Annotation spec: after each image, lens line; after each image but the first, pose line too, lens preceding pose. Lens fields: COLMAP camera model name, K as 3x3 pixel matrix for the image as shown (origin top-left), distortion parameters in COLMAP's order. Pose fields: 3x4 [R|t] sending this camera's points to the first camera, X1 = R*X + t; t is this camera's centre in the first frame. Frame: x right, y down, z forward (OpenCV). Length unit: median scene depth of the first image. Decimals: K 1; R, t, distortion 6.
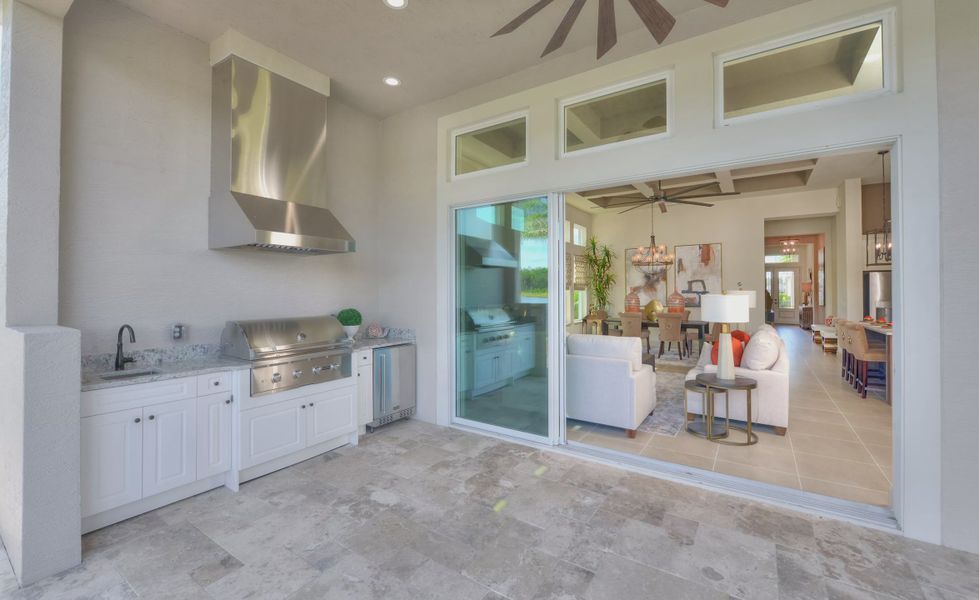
lens RADIAL K [[406.7, 0, 496.3], [0, 406.7, 285.3], [0, 0, 1]] dist [-0.012965, -0.000285]
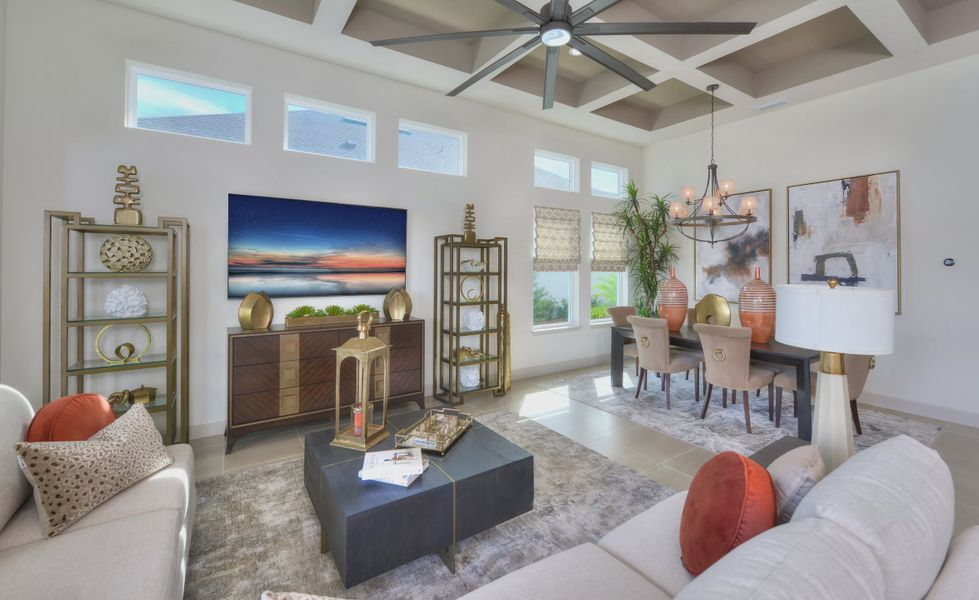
lens RADIAL K [[406.7, 0, 486.7], [0, 406.7, 261.3], [0, 0, 1]] dist [-0.012965, -0.000285]
pose [[0.919243, 0.004500, -0.393666, 0.864878], [-0.002956, 0.999985, 0.004528, -0.012863], [0.393680, -0.002999, 0.919243, 1.144562]]
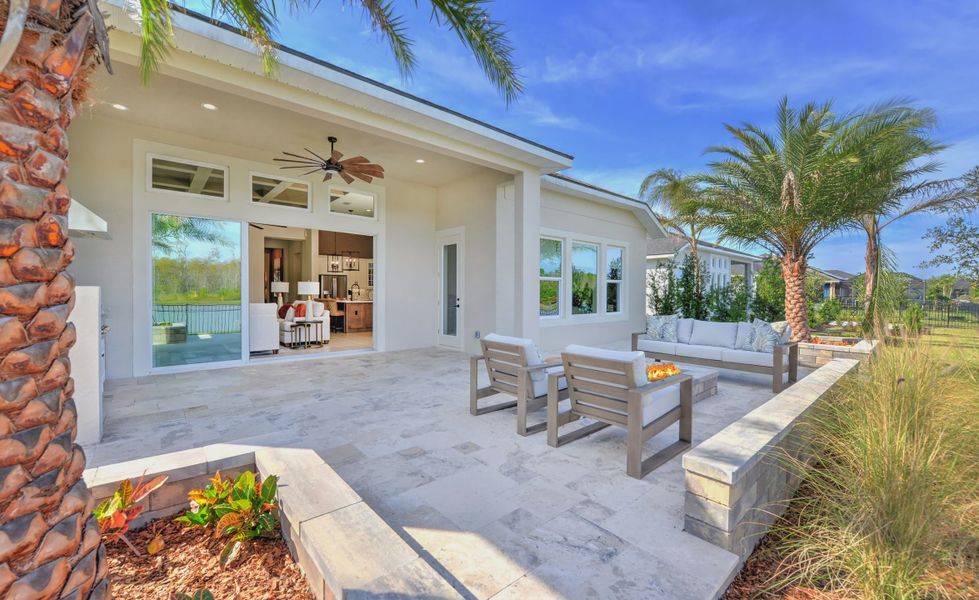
lens RADIAL K [[406.7, 0, 466.4], [0, 406.7, 322.1], [0, 0, 1]] dist [-0.012965, -0.000285]
pose [[0.327483, -0.062818, 0.942766, -1.356347], [-0.018997, 0.997148, 0.073041, 0.070236], [-0.944666, -0.041829, 0.325356, -0.555542]]
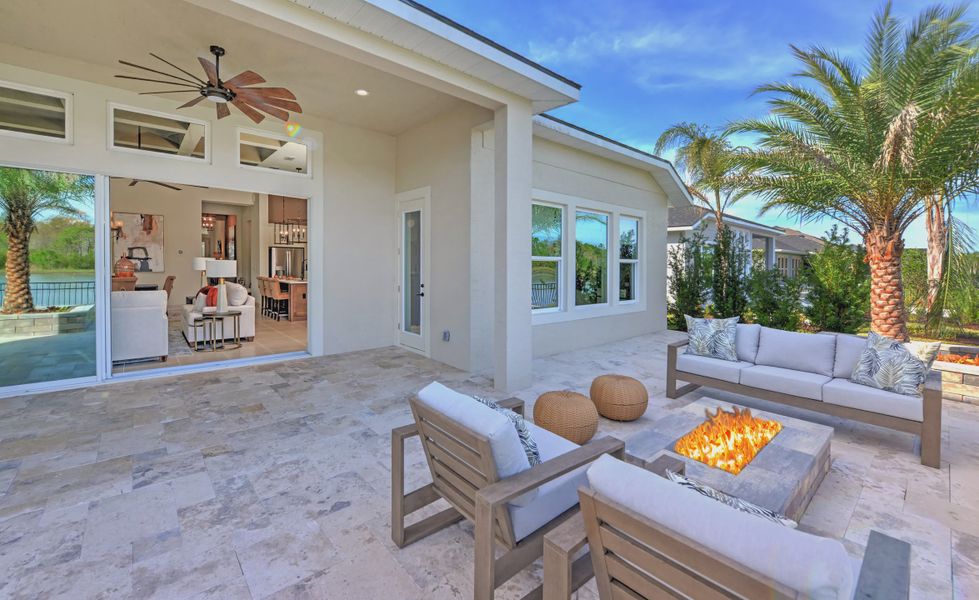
lens RADIAL K [[406.7, 0, 473.4], [0, 406.7, 271.6], [0, 0, 1]] dist [-0.012965, -0.000285]
pose [[0.301875, -0.016929, 0.953197, -0.718809], [-0.027002, 0.999289, 0.026299, -0.000783], [-0.952965, -0.033677, 0.301203, -0.465438]]
